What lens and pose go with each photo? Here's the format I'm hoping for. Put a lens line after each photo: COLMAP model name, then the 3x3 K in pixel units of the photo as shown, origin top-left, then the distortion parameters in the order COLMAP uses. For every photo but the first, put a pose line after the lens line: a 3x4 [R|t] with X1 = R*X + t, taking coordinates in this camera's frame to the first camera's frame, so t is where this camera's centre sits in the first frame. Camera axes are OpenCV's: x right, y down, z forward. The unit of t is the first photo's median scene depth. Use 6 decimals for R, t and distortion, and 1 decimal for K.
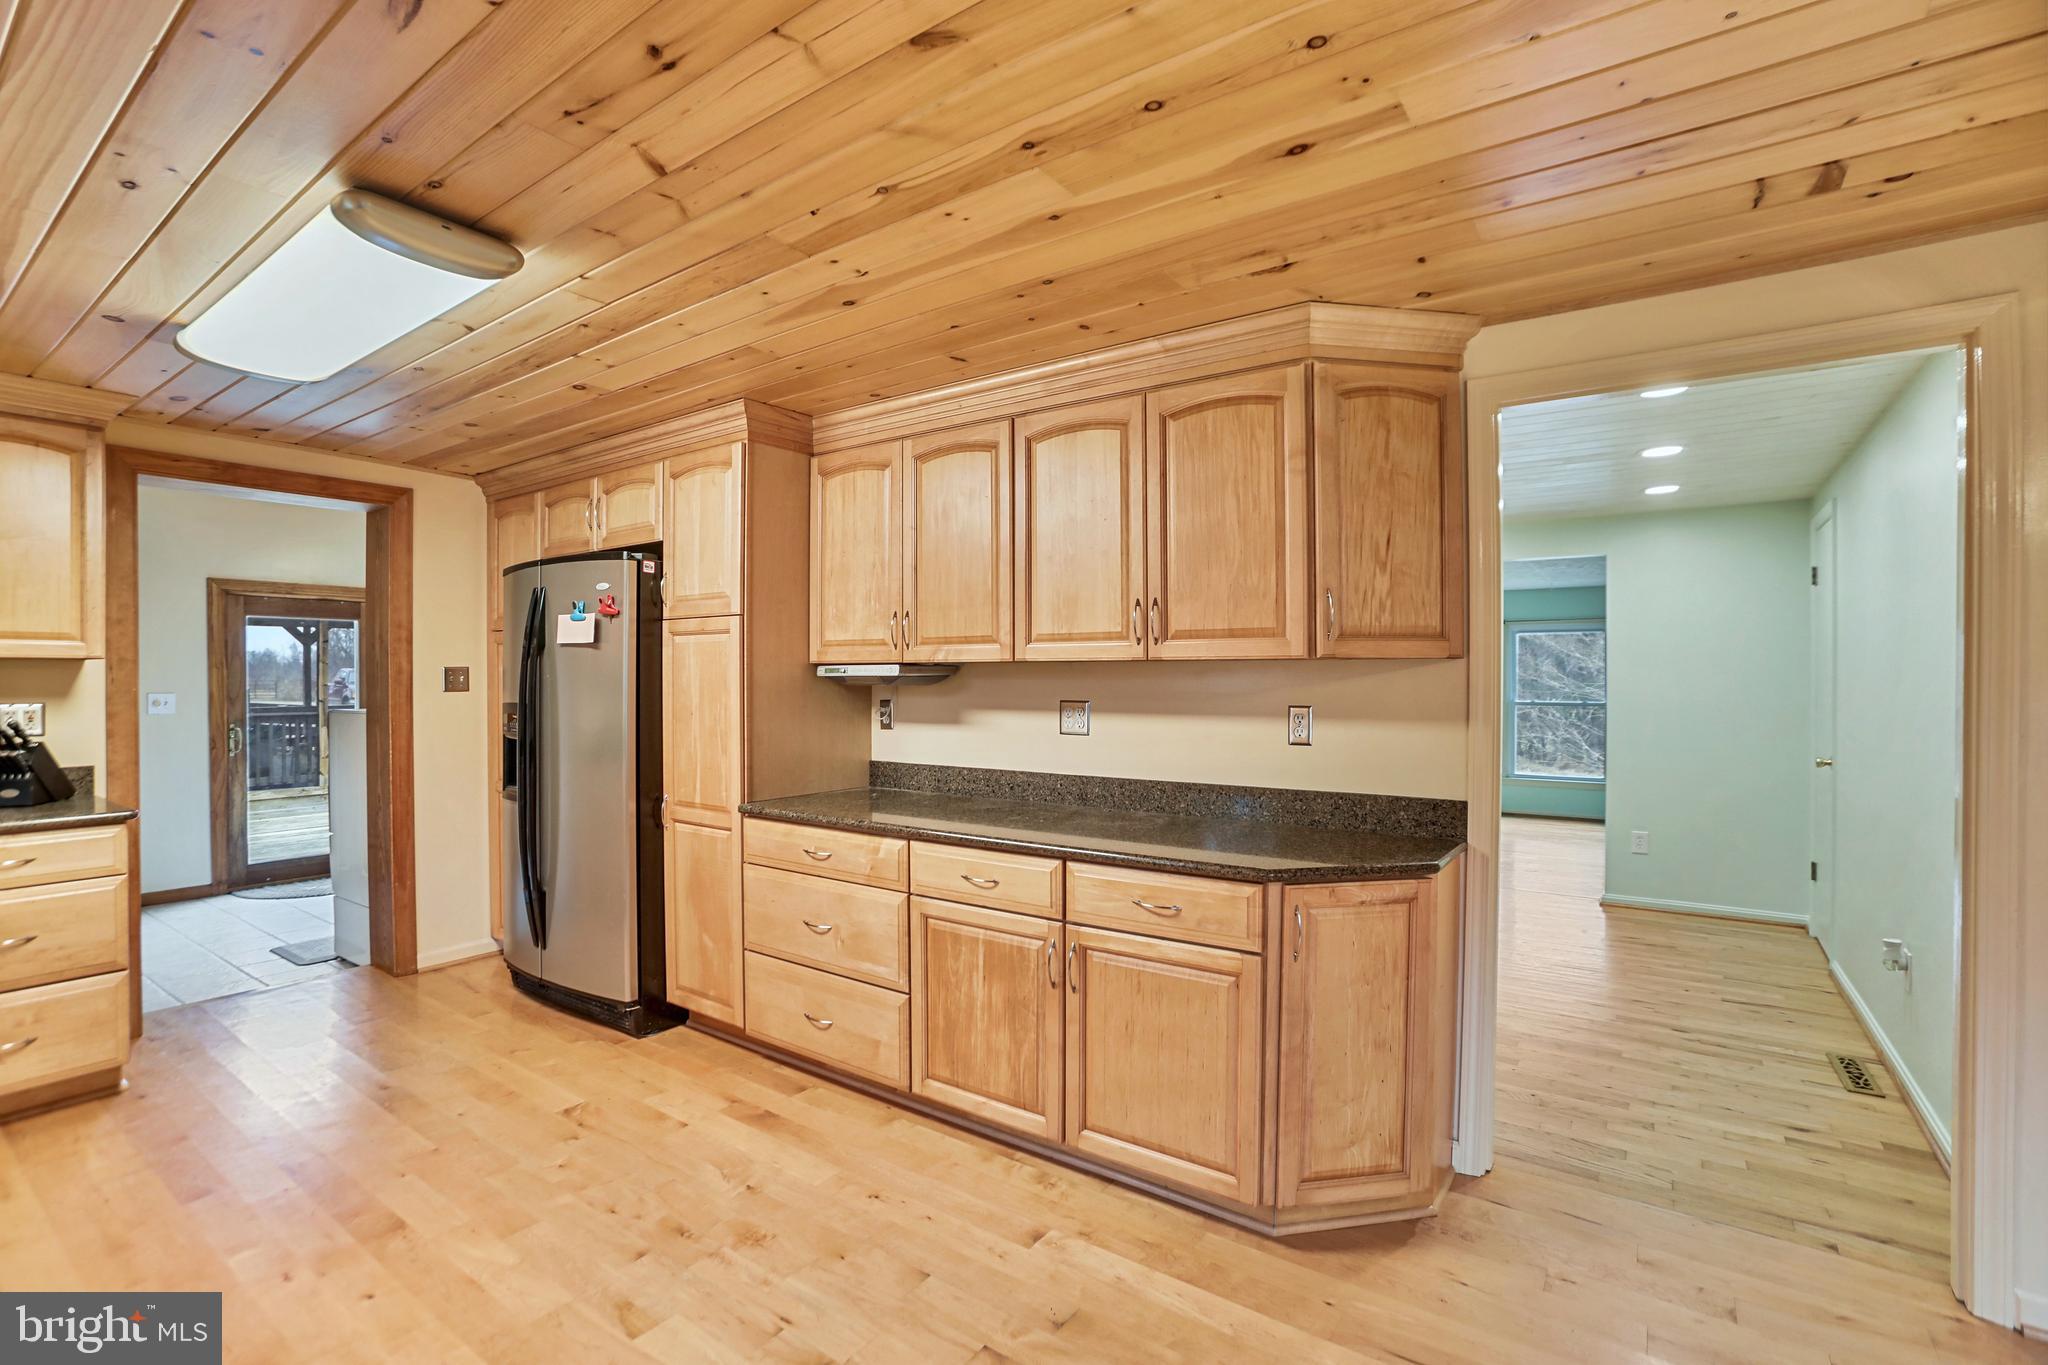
lens RADIAL K [[936.8, 0, 1010.9], [0, 936.8, 681.3], [0, 0, 1]] dist [-0.056693, 0.014786]
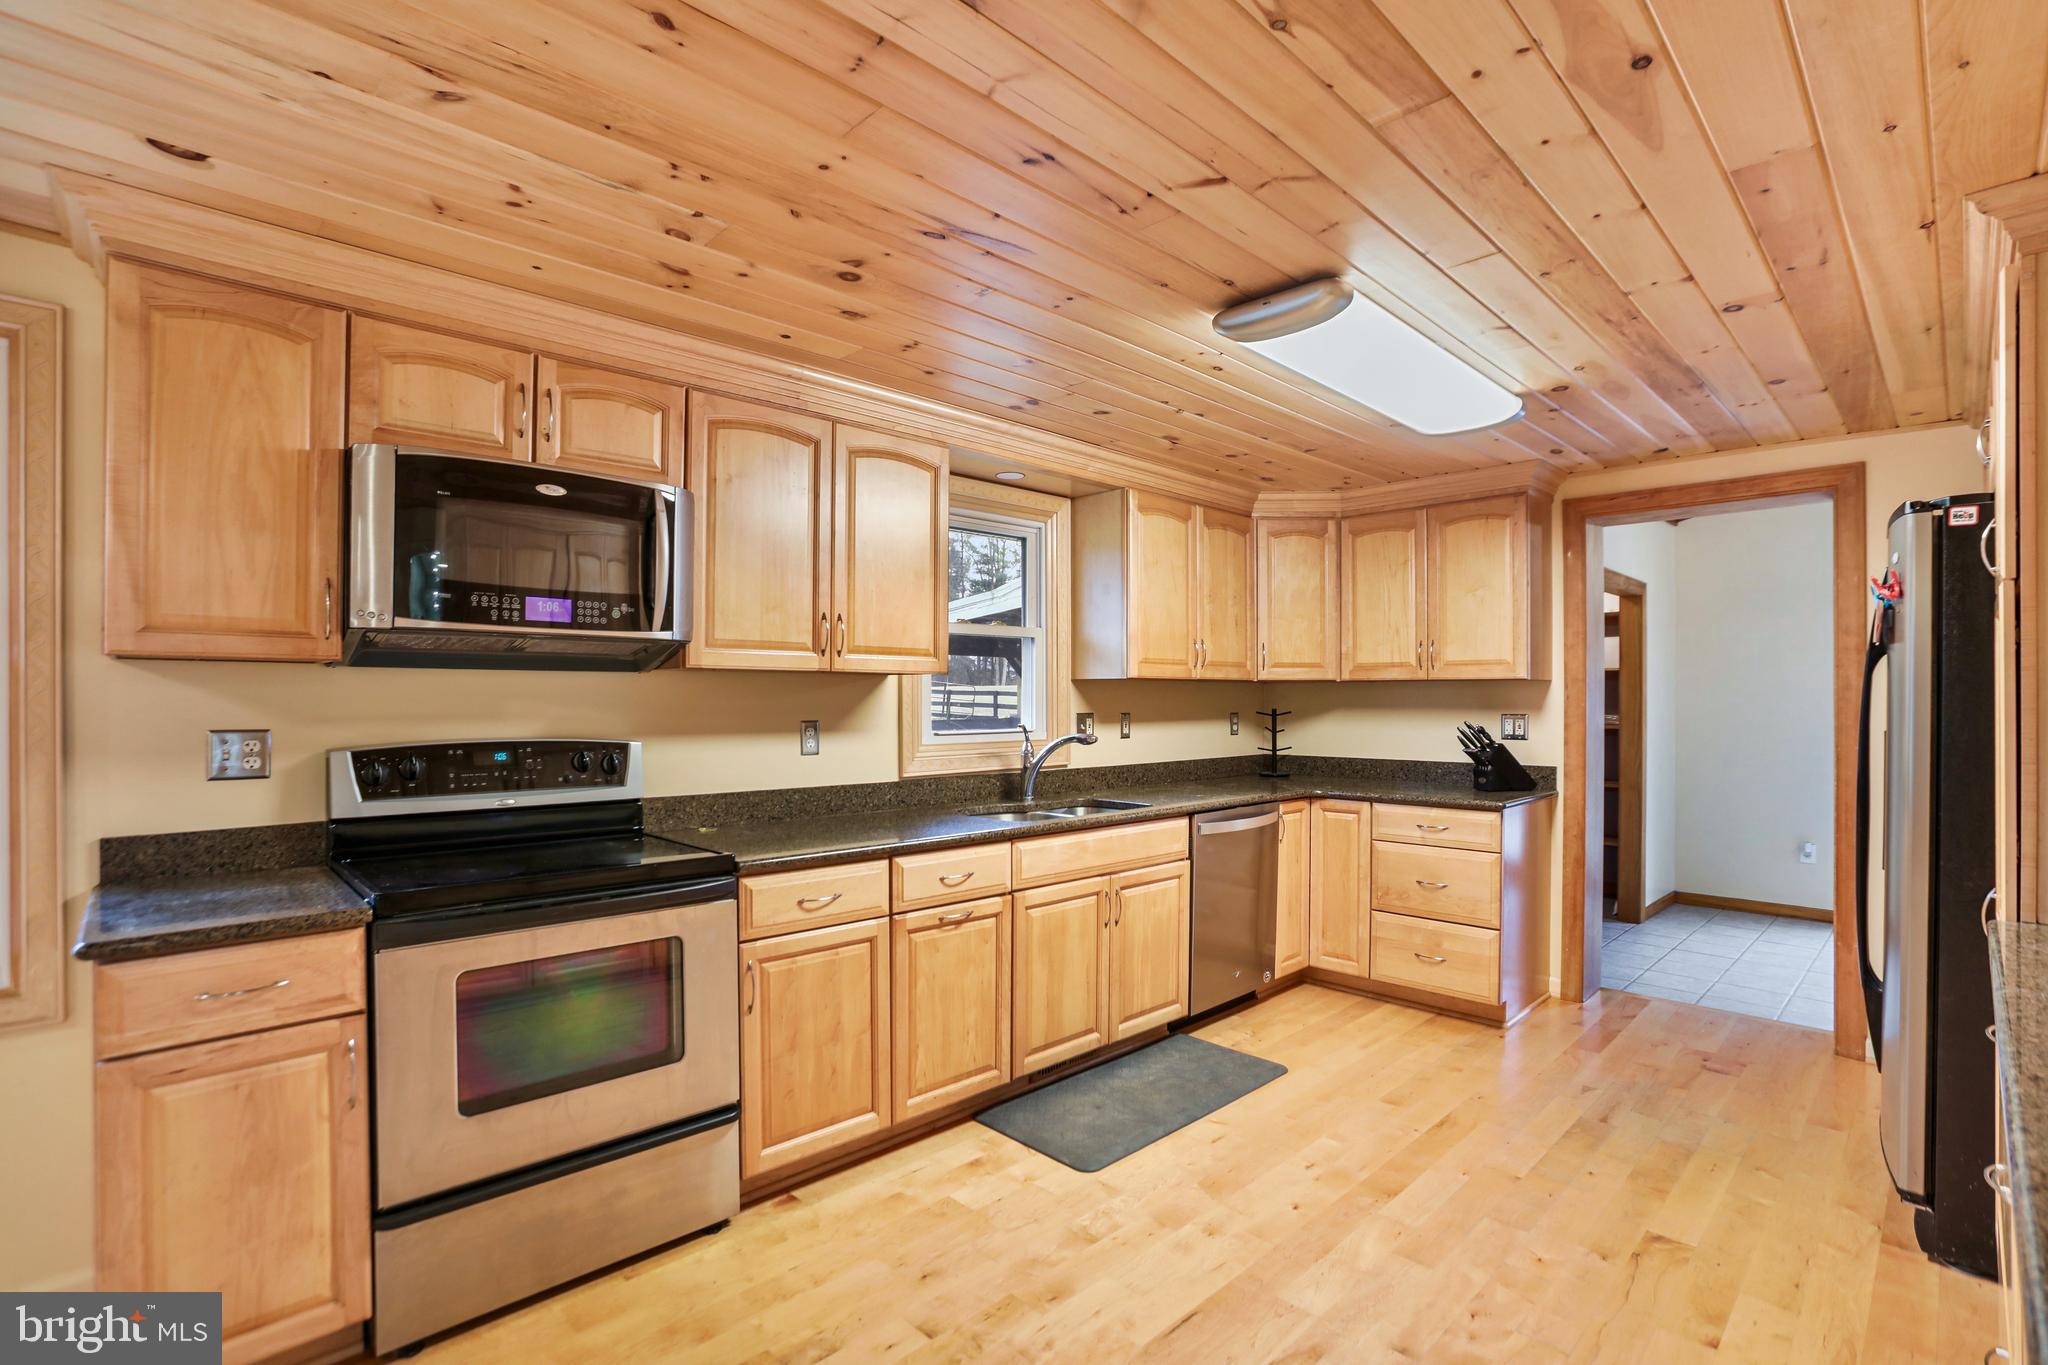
lens RADIAL K [[936.8, 0, 1024.0], [0, 936.8, 694.8], [0, 0, 1]] dist [-0.056693, 0.014786]
pose [[-0.186545, 0.000050, -0.982446, 0.405280], [-0.007086, 0.999974, 0.001396, 0.000153], [0.982421, 0.007222, -0.186540, 0.626238]]
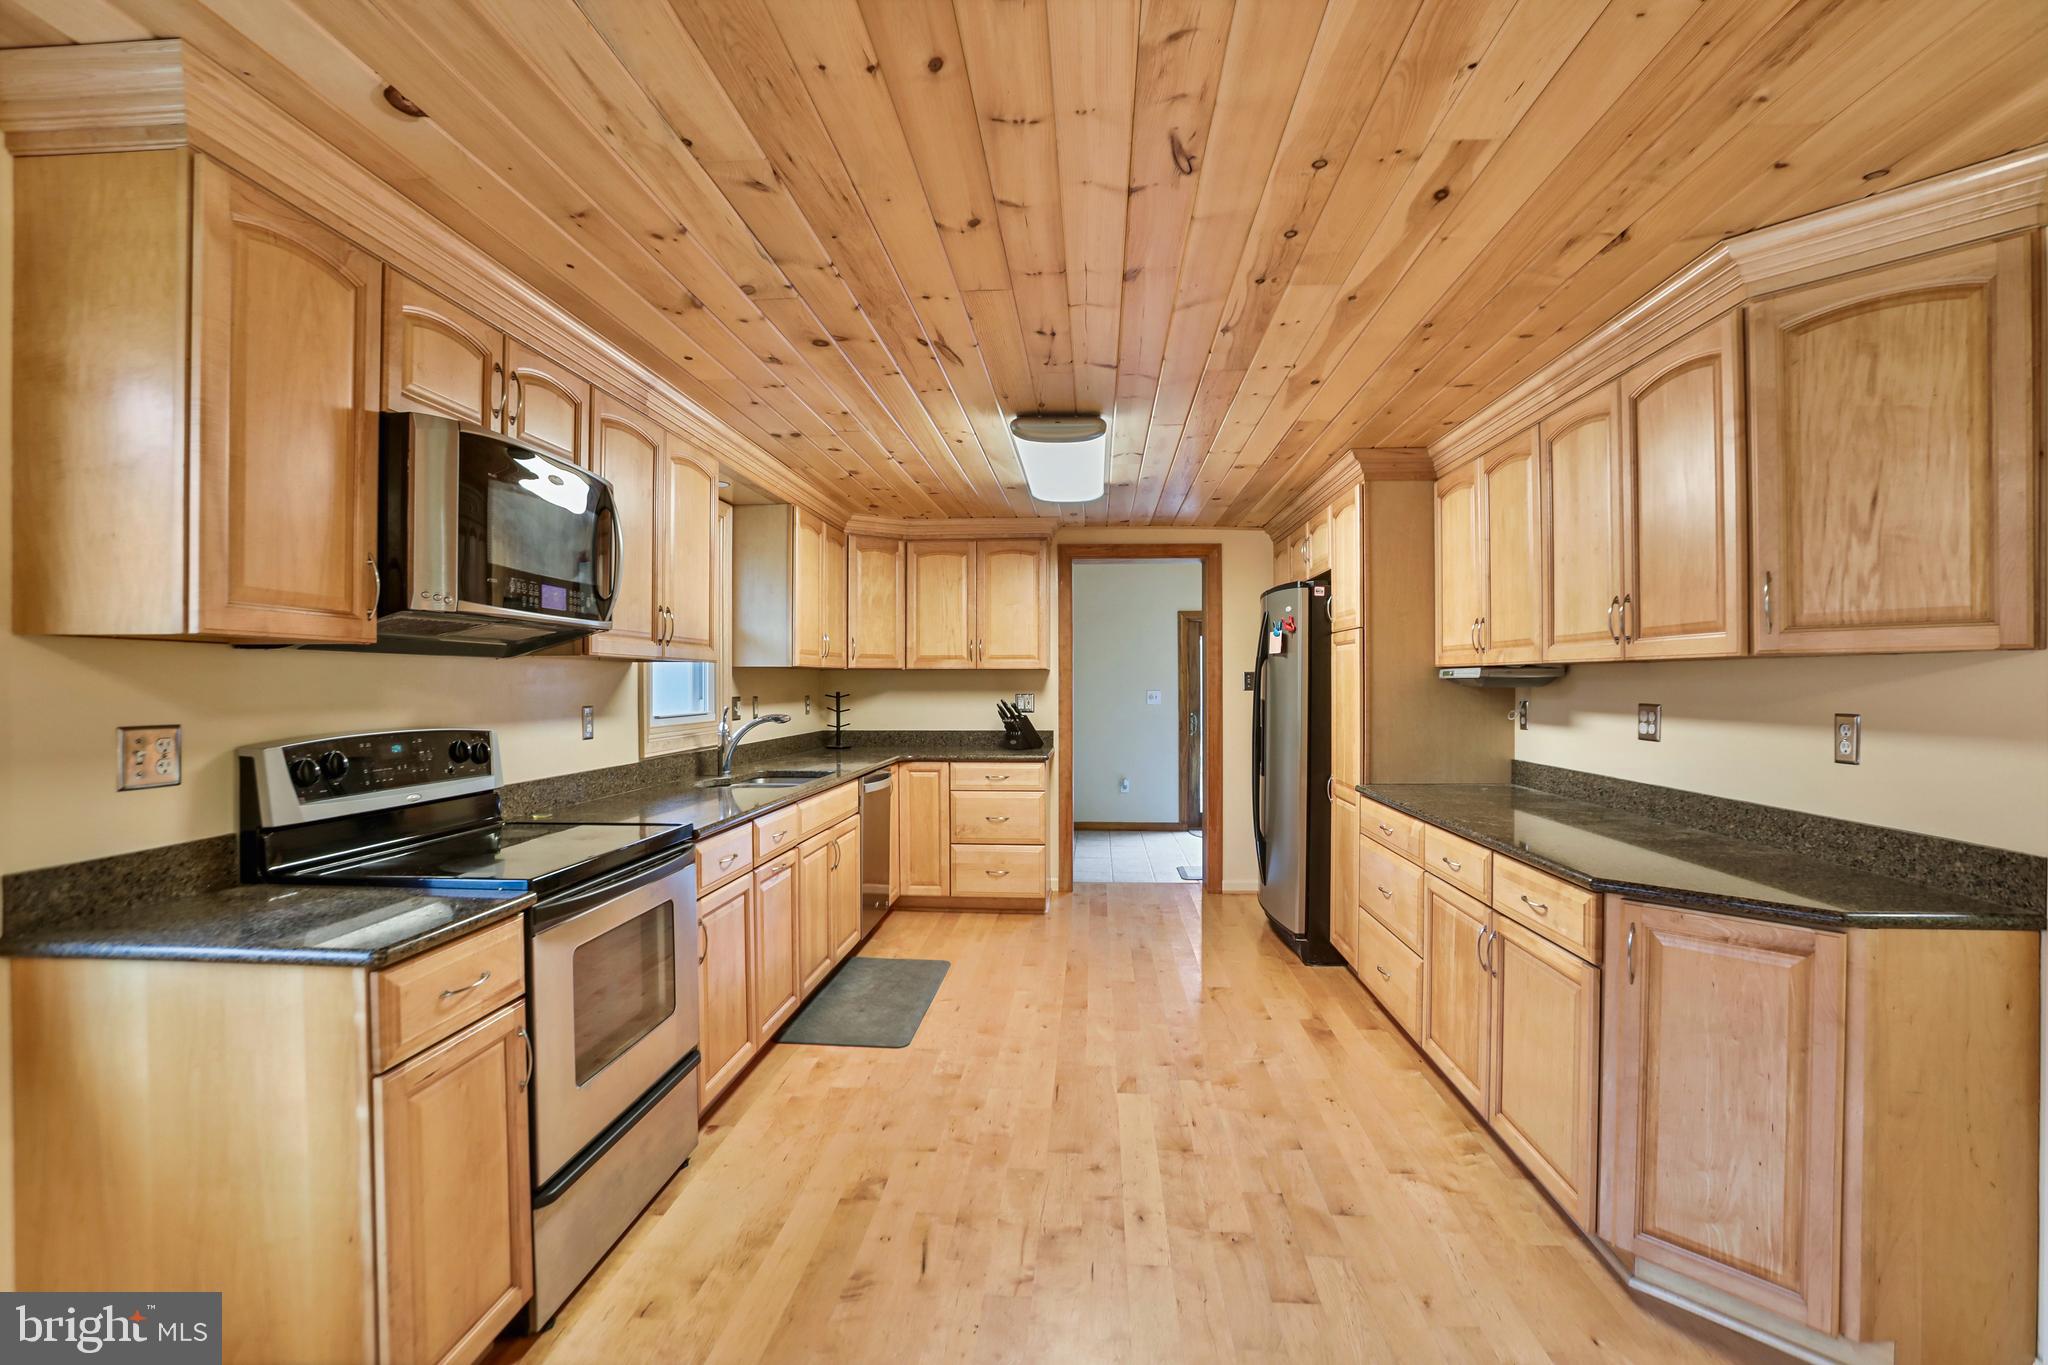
lens RADIAL K [[936.8, 0, 1016.2], [0, 936.8, 682.2], [0, 0, 1]] dist [-0.056693, 0.014786]
pose [[0.512137, 0.001690, -0.858902, 0.606466], [-0.005133, 0.999986, -0.001093, 0.003744], [0.858888, 0.004968, 0.512139, 0.004369]]
